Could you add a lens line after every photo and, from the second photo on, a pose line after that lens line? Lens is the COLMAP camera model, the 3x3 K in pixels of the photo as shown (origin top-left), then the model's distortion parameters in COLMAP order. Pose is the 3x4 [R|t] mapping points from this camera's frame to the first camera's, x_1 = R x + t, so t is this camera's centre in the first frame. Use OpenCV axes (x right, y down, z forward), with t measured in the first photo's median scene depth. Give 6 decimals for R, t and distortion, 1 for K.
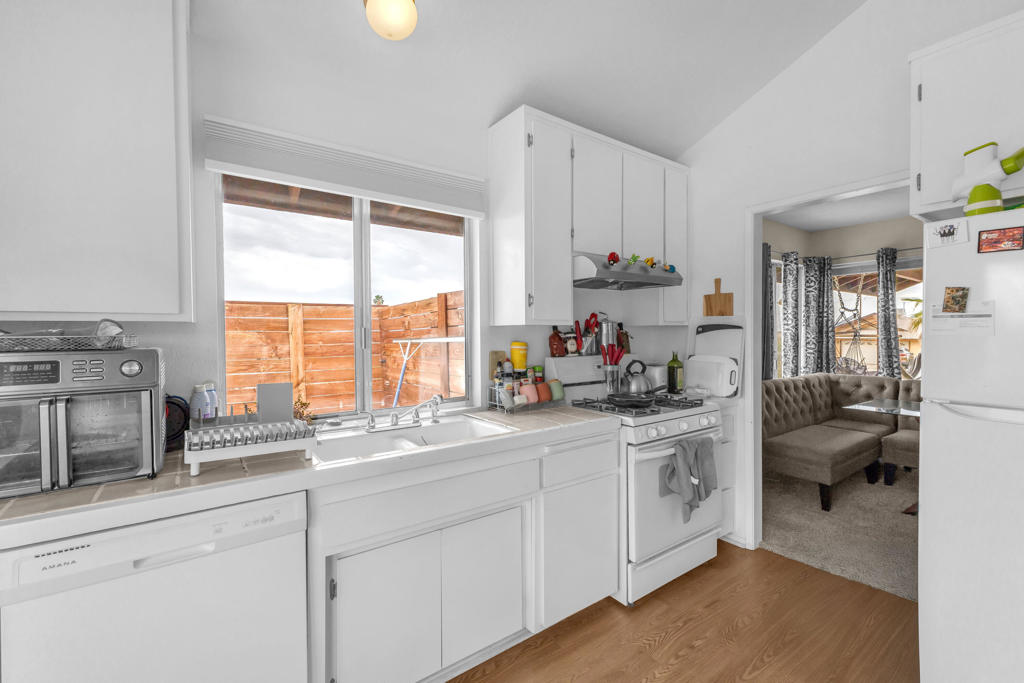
lens RADIAL K [[439.0, 0, 513.0], [0, 439.0, 339.9], [0, 0, 1]] dist [0.007722, -0.000686]
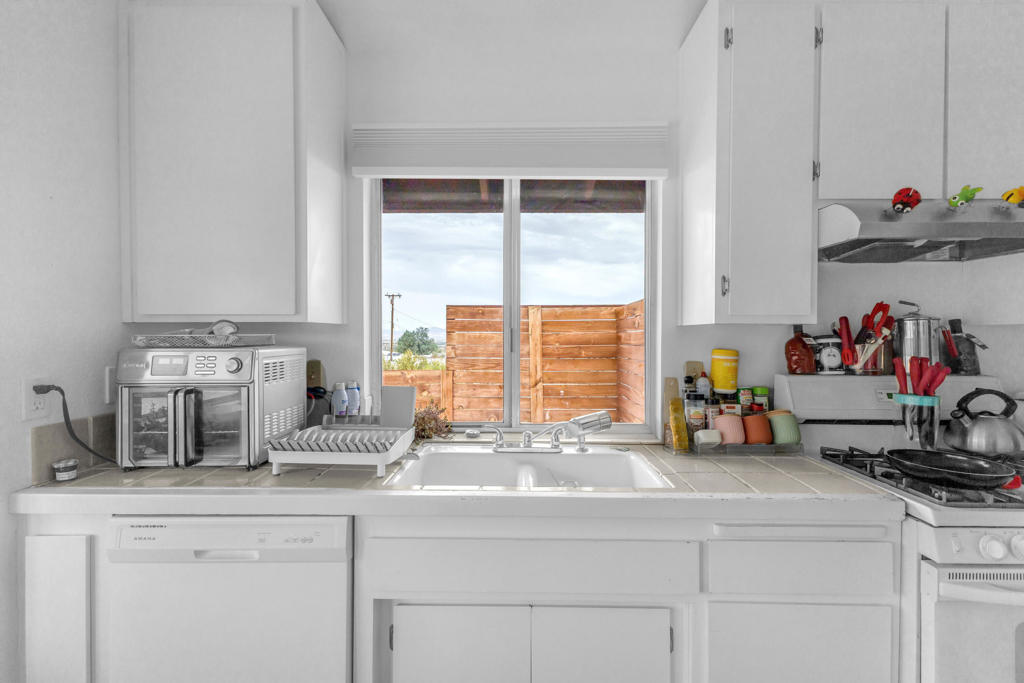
lens RADIAL K [[439.0, 0, 513.0], [0, 439.0, 339.9], [0, 0, 1]] dist [0.007722, -0.000686]
pose [[0.803384, 0.014002, -0.595297, 0.156723], [-0.016680, 0.999860, 0.001007, -0.005142], [0.595228, 0.009121, 0.803505, 0.261370]]
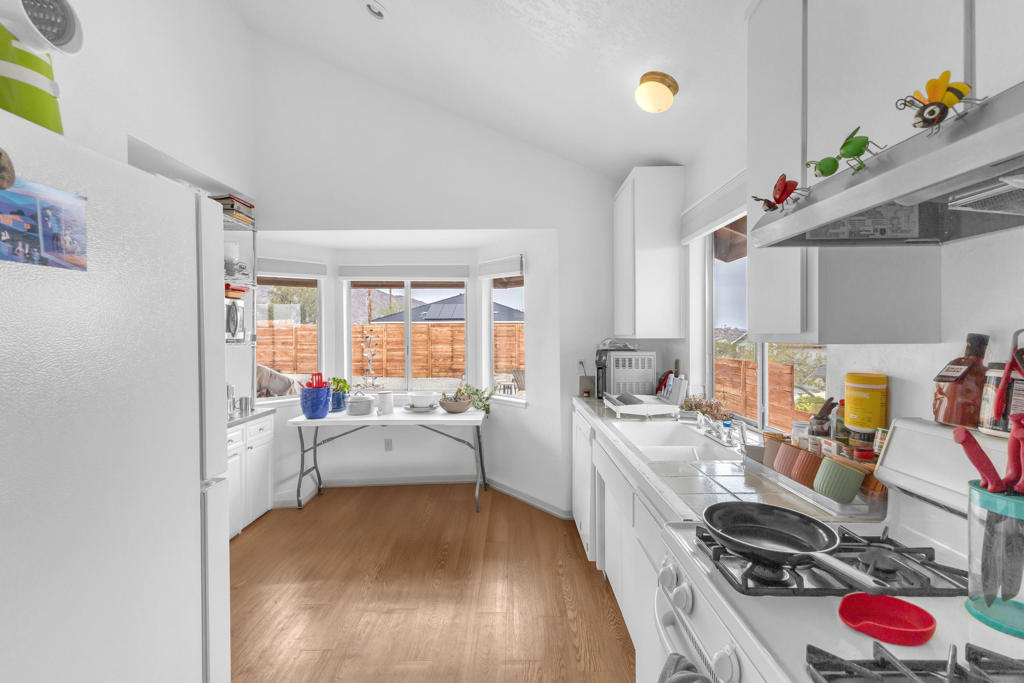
lens RADIAL K [[439.0, 0, 513.0], [0, 439.0, 339.9], [0, 0, 1]] dist [0.007722, -0.000686]
pose [[-0.594928, 0.018420, -0.803568, 0.767849], [-0.000519, 0.999728, 0.023301, -0.051101], [0.803779, 0.014280, -0.594756, 1.113563]]
